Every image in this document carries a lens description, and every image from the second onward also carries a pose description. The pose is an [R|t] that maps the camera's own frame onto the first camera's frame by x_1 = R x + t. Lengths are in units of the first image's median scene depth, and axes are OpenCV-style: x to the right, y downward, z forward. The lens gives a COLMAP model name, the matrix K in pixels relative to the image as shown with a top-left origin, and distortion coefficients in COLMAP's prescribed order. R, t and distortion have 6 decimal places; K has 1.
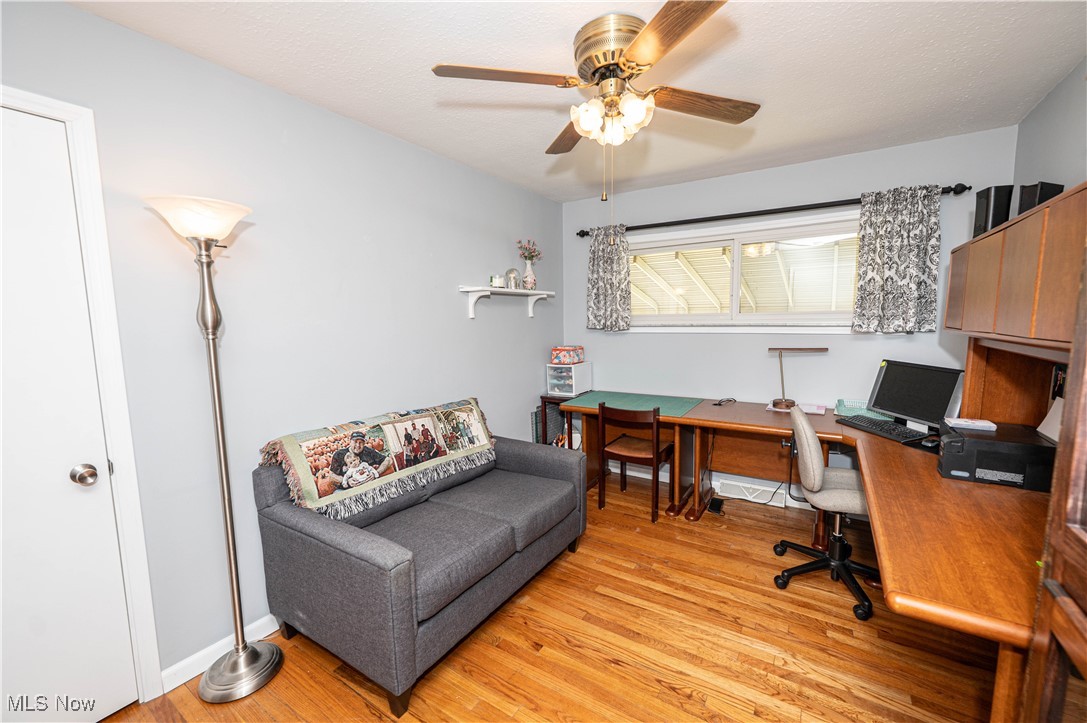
lens RADIAL K [[434.9, 0, 535.4], [0, 434.9, 366.1], [0, 0, 1]] dist [-0.001240, -0.000041]
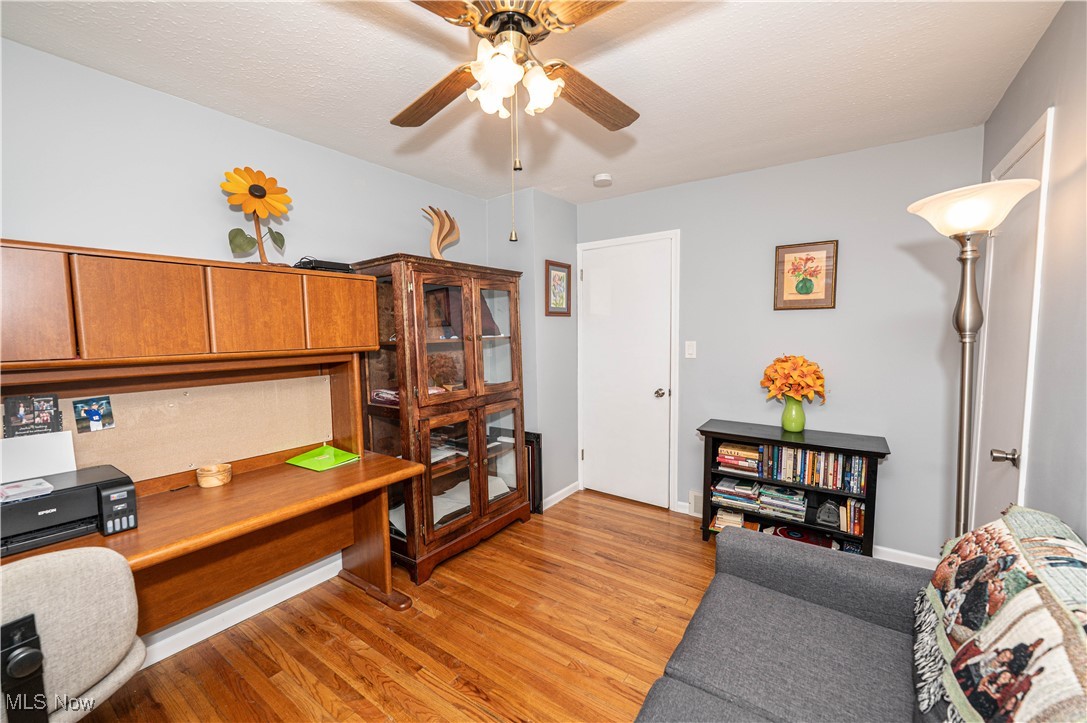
lens RADIAL K [[434.6, 0, 546.2], [0, 434.6, 363.9], [0, 0, 1]] dist [-0.001243, 0.000393]
pose [[-0.999314, 0.025732, 0.026647, 0.065276], [0.030316, 0.981478, 0.189159, -0.128151], [-0.021286, 0.189837, -0.981585, 1.138238]]
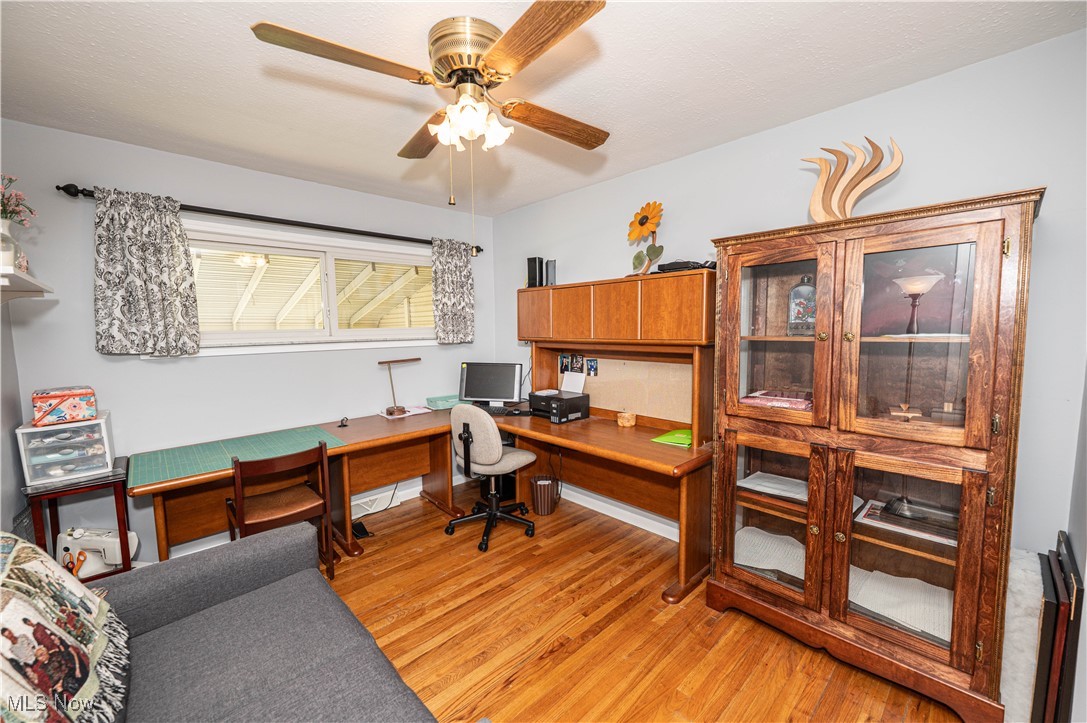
lens RADIAL K [[434.6, 0, 546.2], [0, 434.6, 363.9], [0, 0, 1]] dist [-0.001243, 0.000393]
pose [[0.222475, -0.074662, 0.972075, -0.457930], [0.120495, 0.991525, 0.048578, -0.043754], [-0.967463, 0.106323, 0.229586, 0.409016]]
